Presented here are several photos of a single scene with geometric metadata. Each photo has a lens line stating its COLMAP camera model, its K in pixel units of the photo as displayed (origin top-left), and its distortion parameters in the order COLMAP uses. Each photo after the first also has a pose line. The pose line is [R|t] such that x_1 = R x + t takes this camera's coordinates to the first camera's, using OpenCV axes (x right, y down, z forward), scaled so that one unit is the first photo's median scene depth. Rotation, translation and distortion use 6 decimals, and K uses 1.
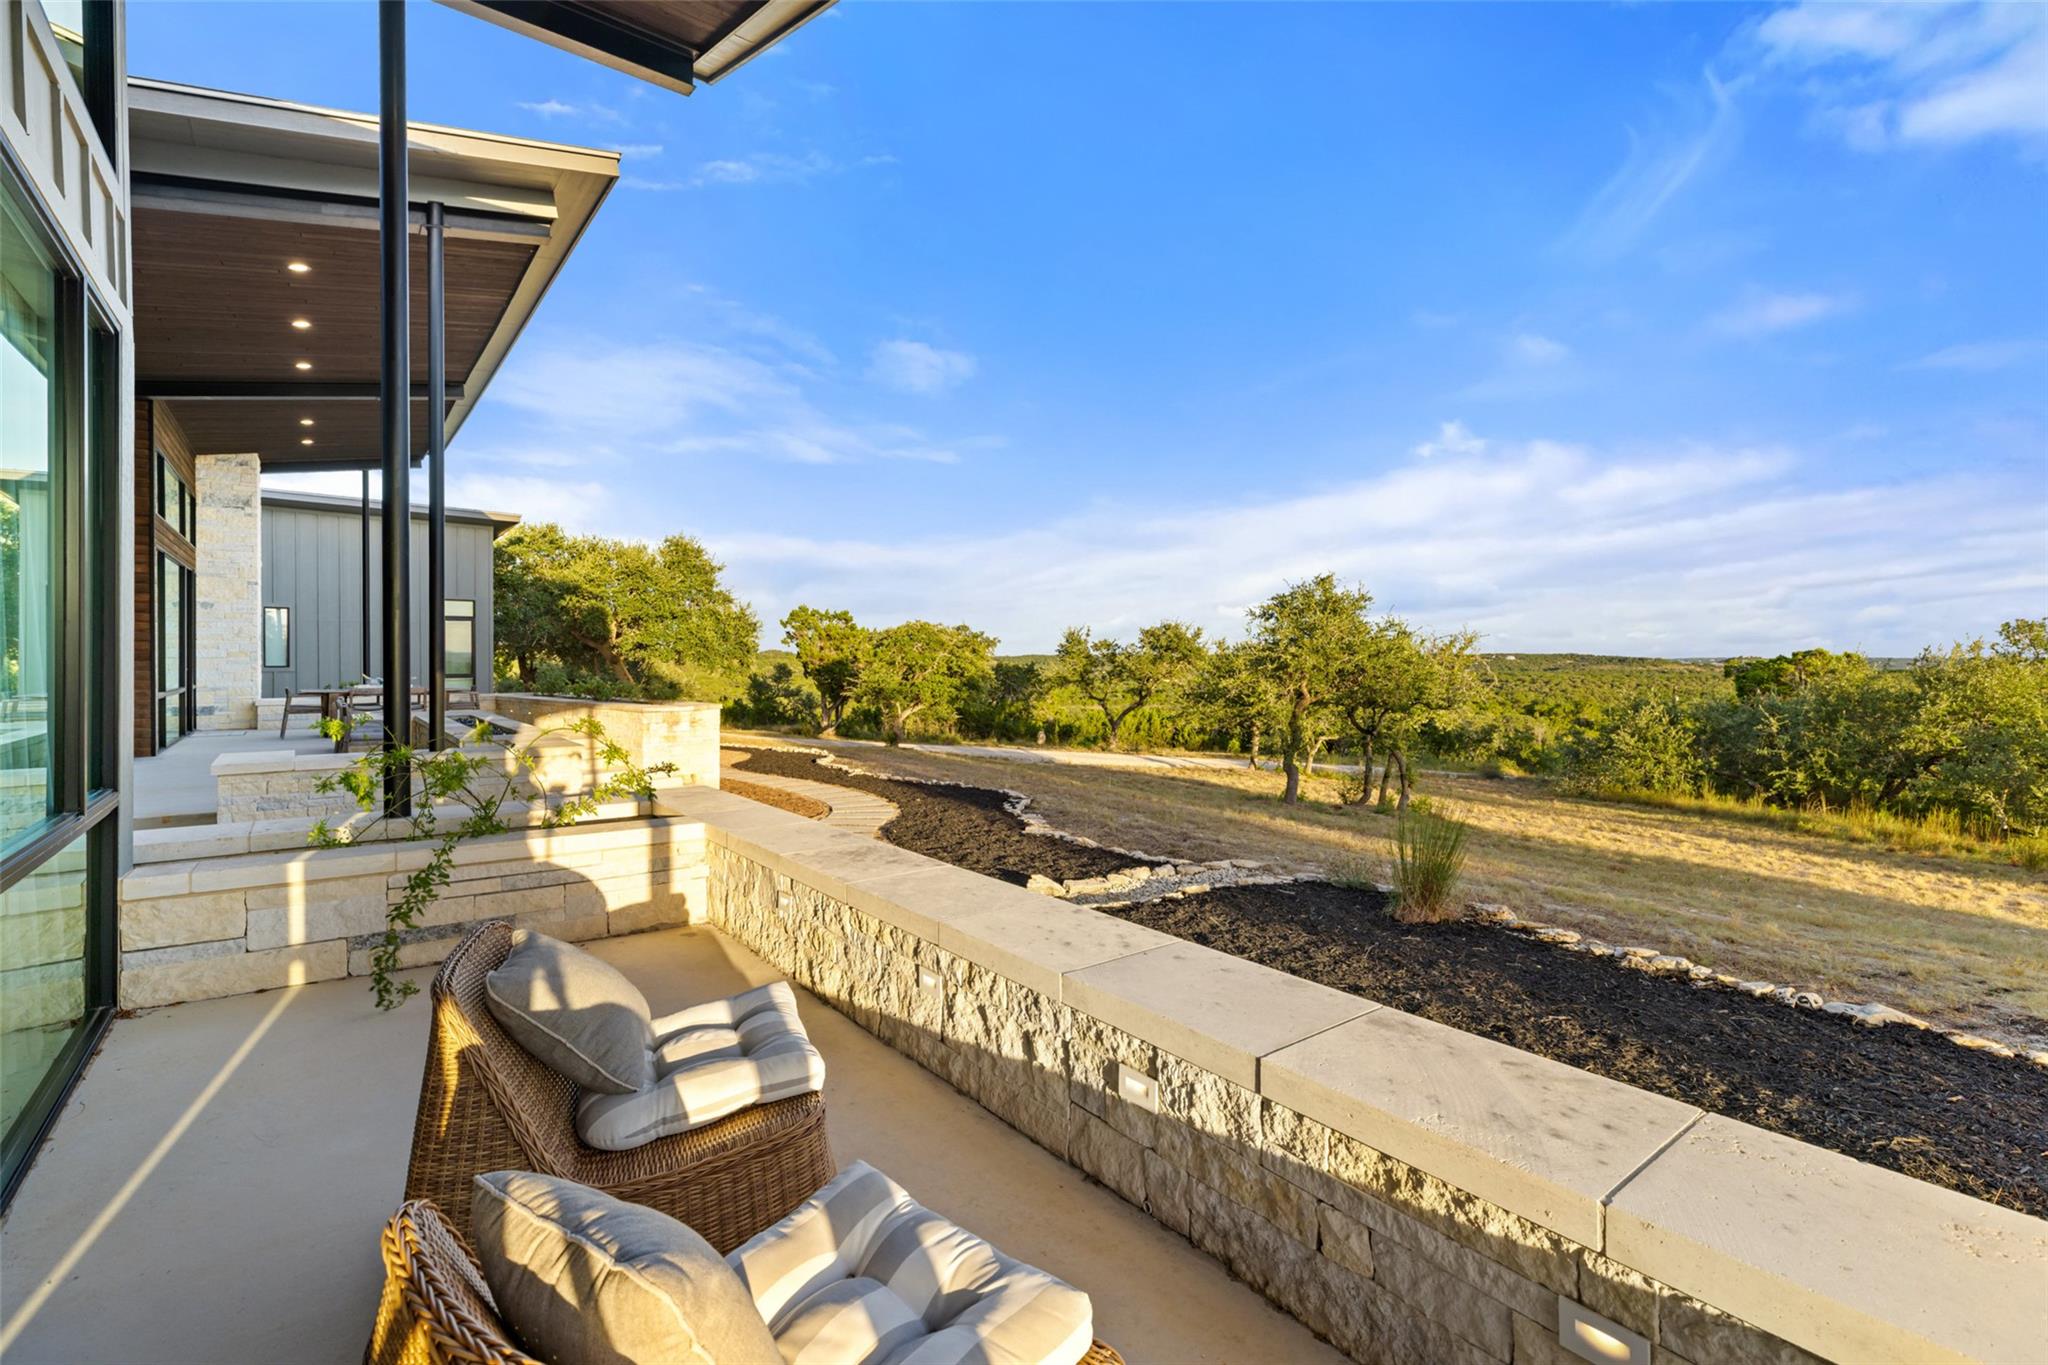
lens RADIAL K [[914.9, 0, 1024.0], [0, 914.9, 682.5], [0, 0, 1]] dist [-0.001181, -0.000192]
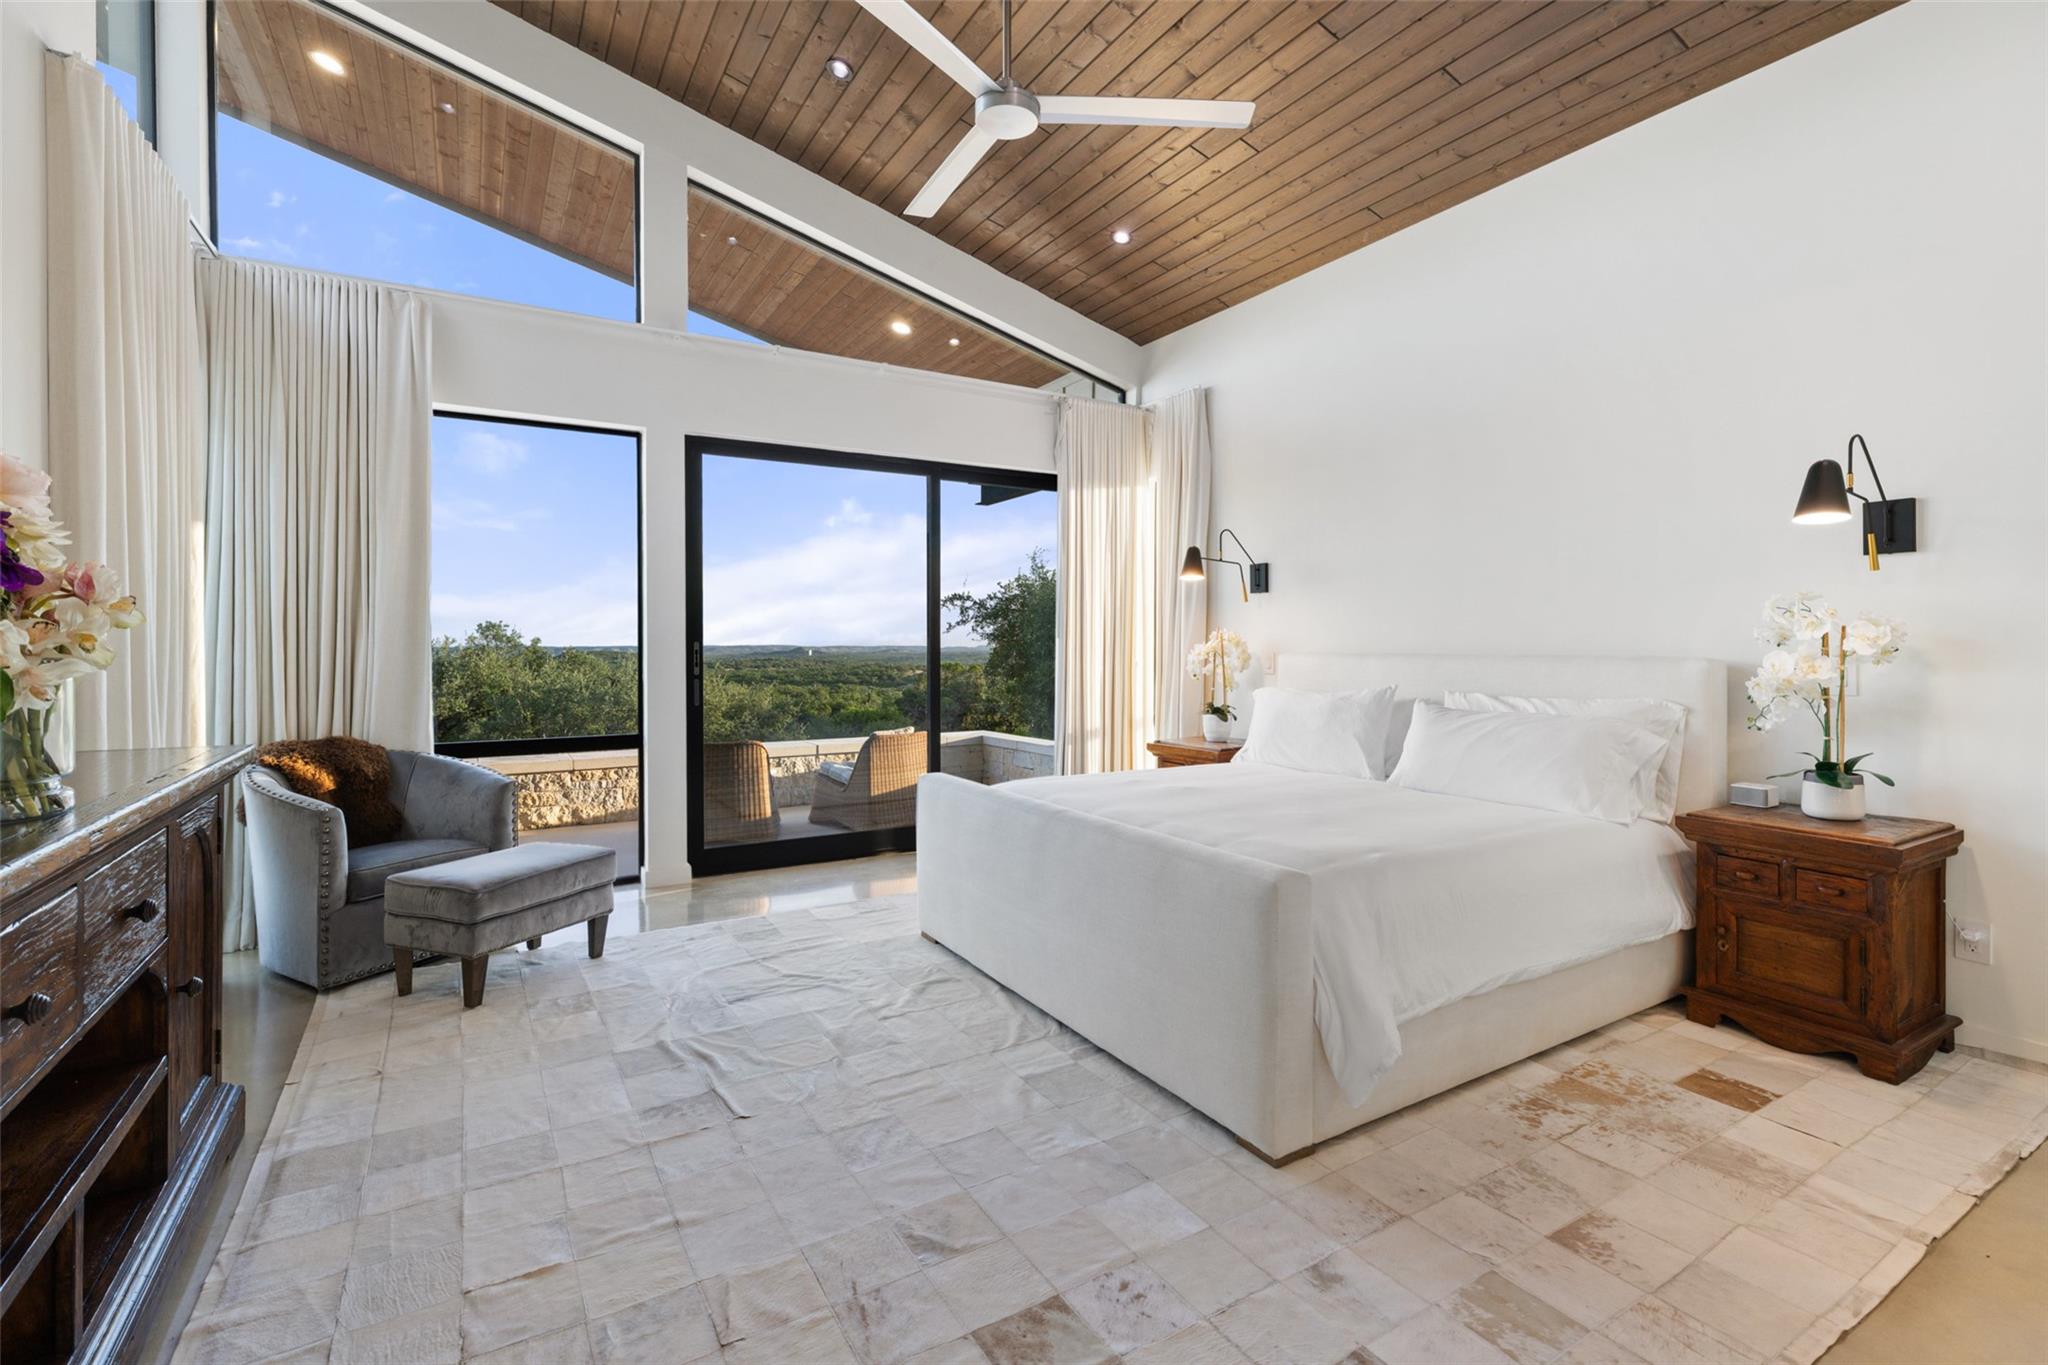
lens RADIAL K [[920.7, 0, 1023.9], [0, 920.7, 643.5], [0, 0, 1]] dist [-0.000642, 0.006178]
pose [[0.118350, 0.002922, 0.992968, -0.398343], [0.027444, 0.999604, -0.006213, 0.000818], [-0.992593, 0.027987, 0.118223, -0.044472]]
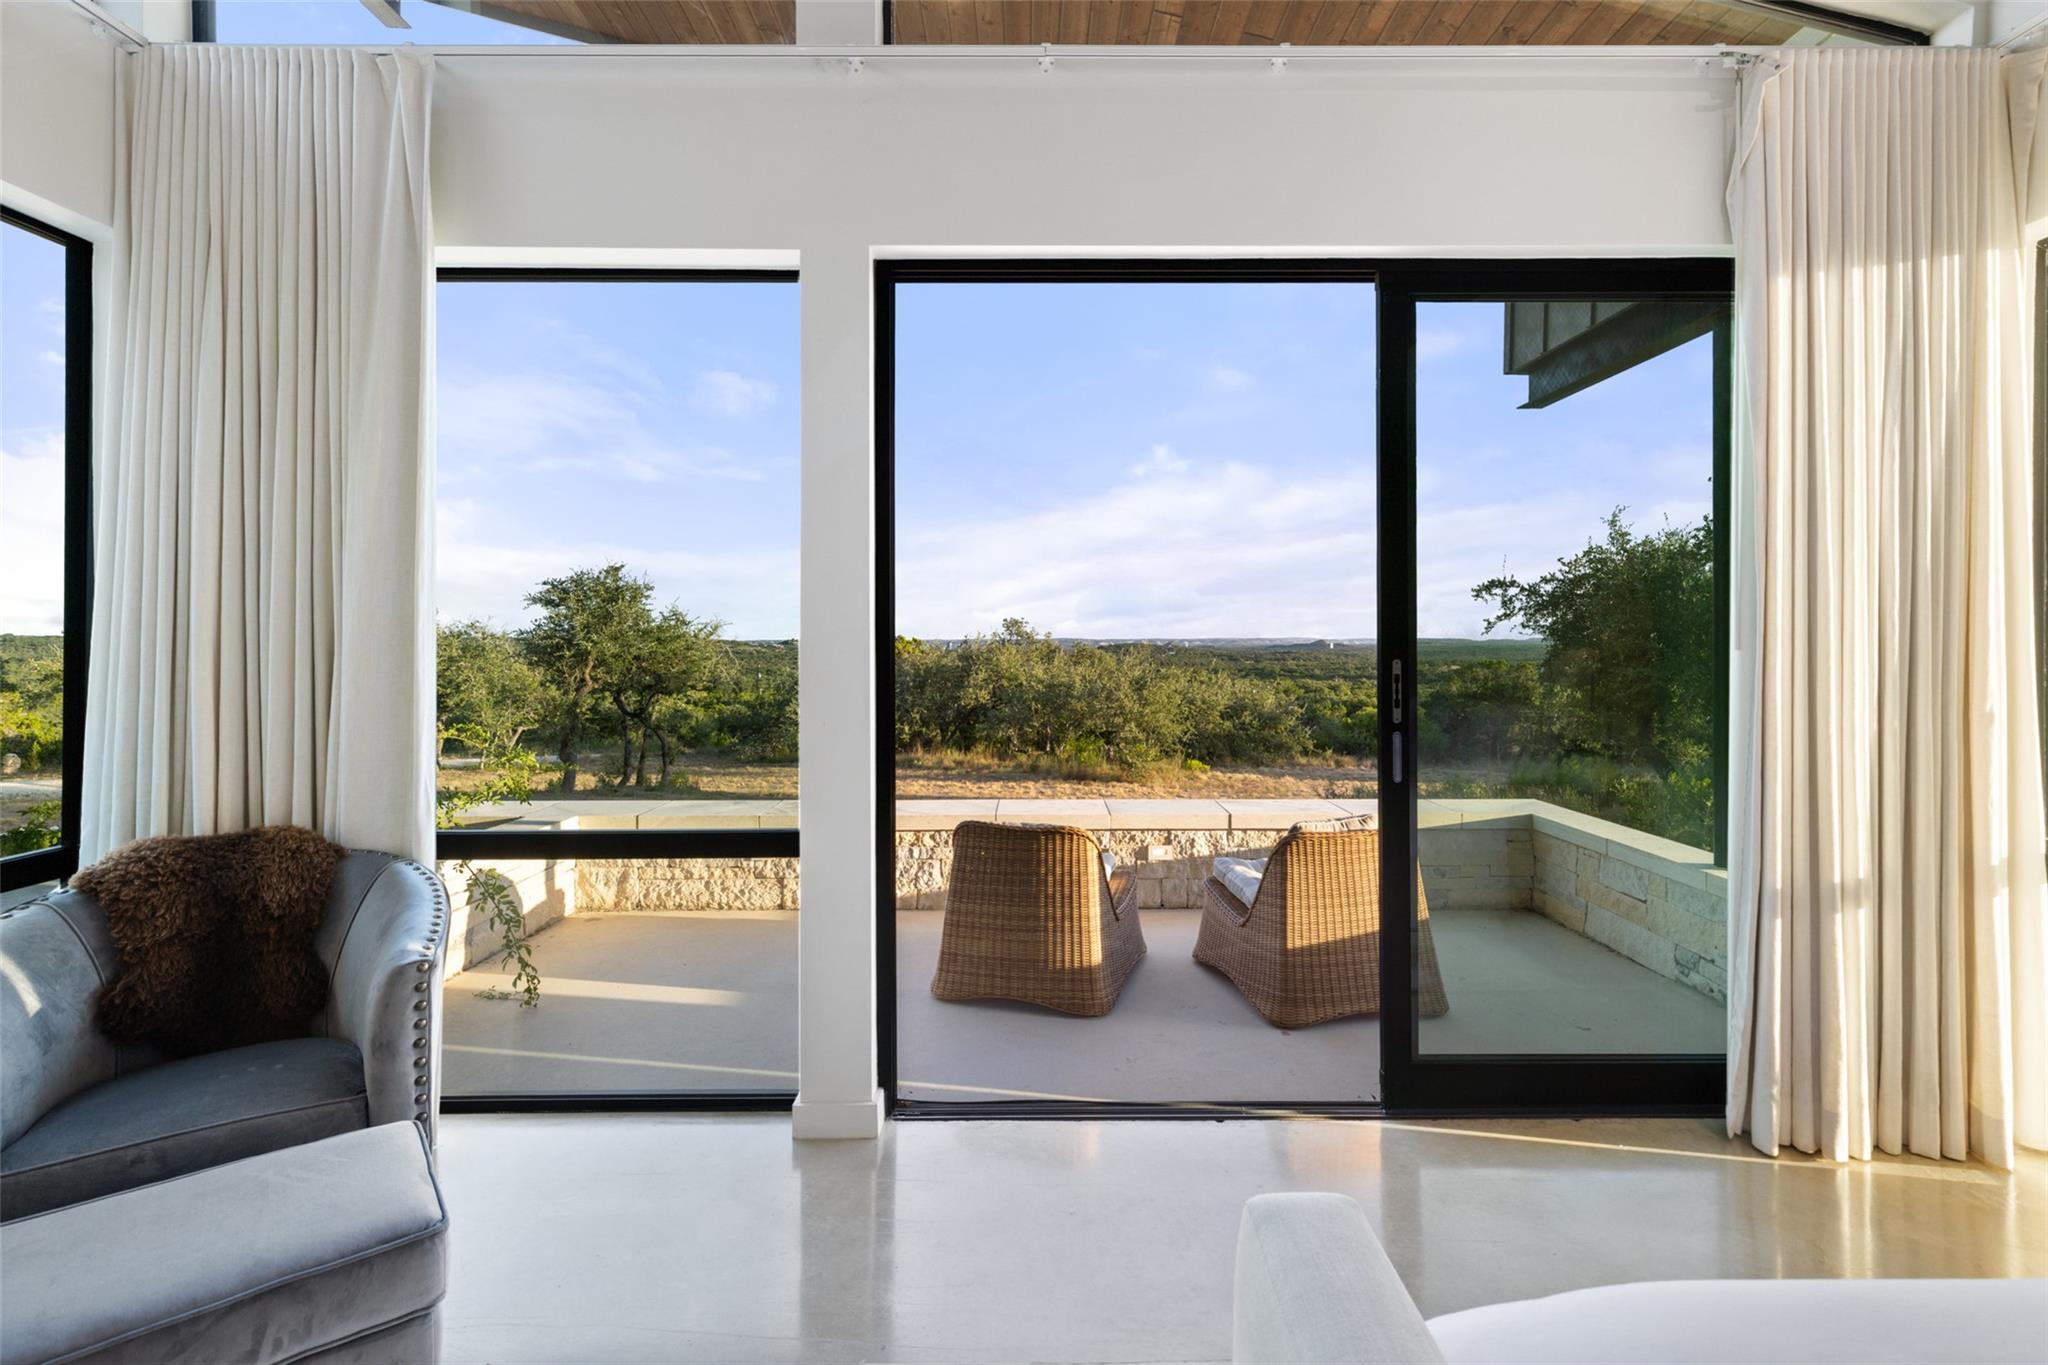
lens RADIAL K [[944.0, 0, 1028.6], [0, 944.0, 628.4], [0, 0, 1]] dist [0.020347, -0.011096]
pose [[0.608369, 0.009496, 0.793597, -0.232777], [0.021696, 0.999356, -0.028591, -0.004623], [-0.793358, 0.034612, 0.607771, -0.018531]]
